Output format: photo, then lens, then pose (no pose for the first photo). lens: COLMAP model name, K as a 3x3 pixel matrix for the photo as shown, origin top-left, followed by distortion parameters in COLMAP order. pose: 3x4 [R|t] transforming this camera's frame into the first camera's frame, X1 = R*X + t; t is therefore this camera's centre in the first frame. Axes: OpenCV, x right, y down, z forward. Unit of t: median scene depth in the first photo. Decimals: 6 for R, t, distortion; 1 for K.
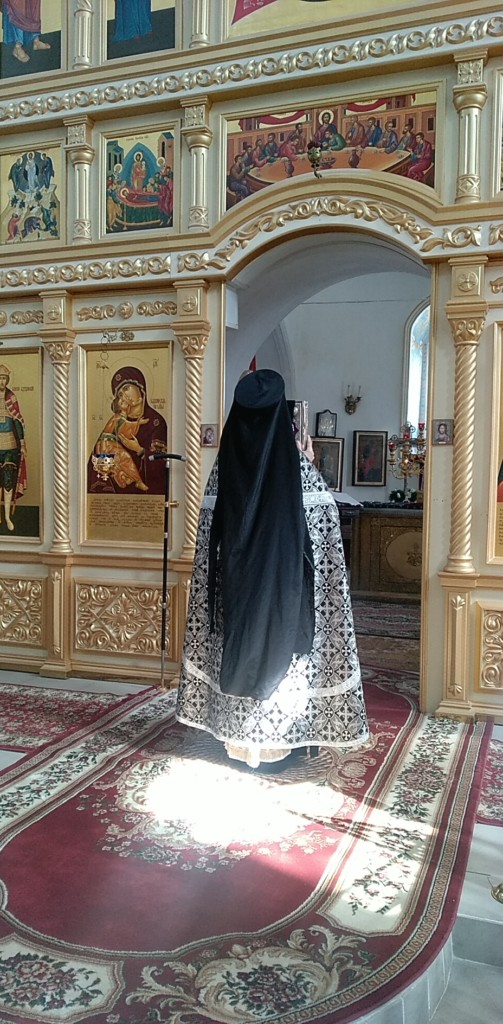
lens RADIAL K [[794.1, 0, 247.0], [0, 794.1, 522.7], [0, 0, 1]] dist [0.075605, -0.143979]
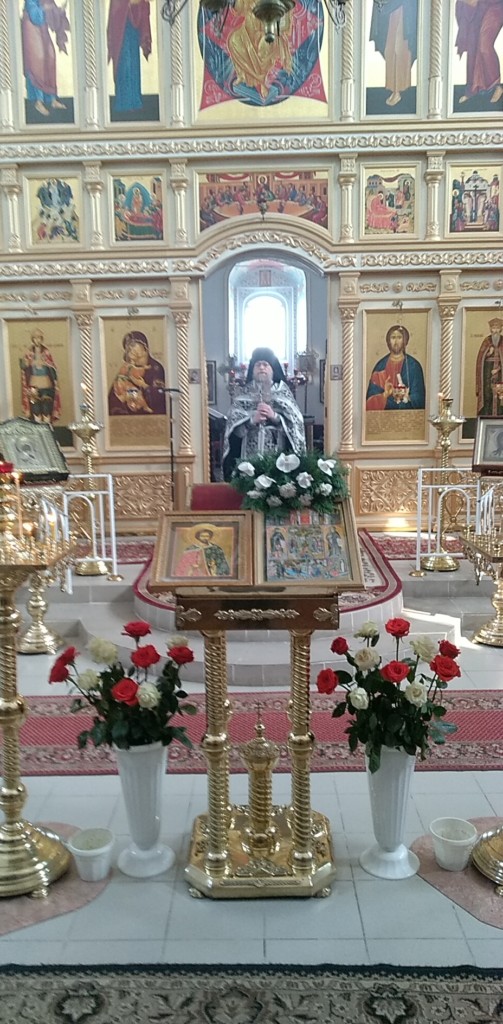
lens RADIAL K [[801.4, 0, 239.4], [0, 801.4, 542.4], [0, 0, 1]] dist [0.039228, -0.100404]
pose [[0.947753, -0.087388, 0.306802, -0.497740], [0.049117, 0.990253, 0.130331, 0.016858], [-0.315201, -0.108453, 0.942808, -0.604828]]
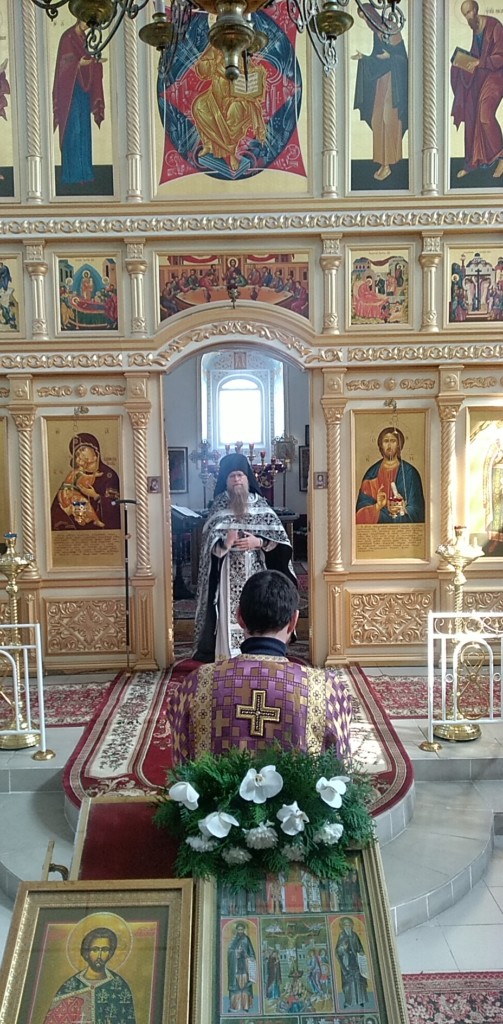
lens RADIAL K [[791.1, 0, 244.3], [0, 791.1, 523.9], [0, 0, 1]] dist [0.055690, -0.091821]
pose [[0.937012, -0.058851, 0.344305, -0.380440], [0.050924, 0.998189, 0.032030, -0.079548], [-0.345566, -0.012479, 0.938311, -0.331738]]
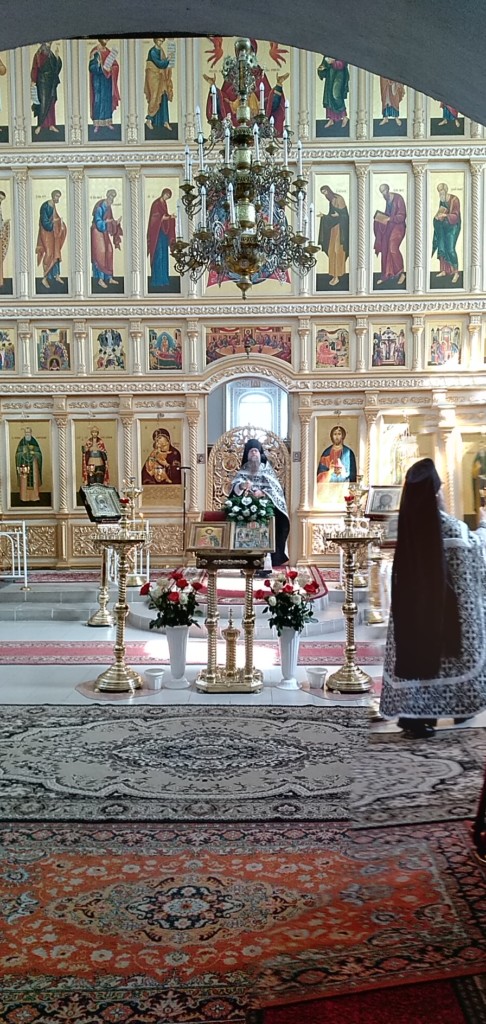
lens RADIAL K [[810.6, 0, 243.6], [0, 810.6, 530.3], [0, 0, 1]] dist [0.091660, -0.182264]
pose [[0.946463, -0.044248, 0.319766, -0.720846], [0.039324, 0.998988, 0.021842, 0.056081], [-0.320409, -0.008098, 0.947245, -1.348225]]
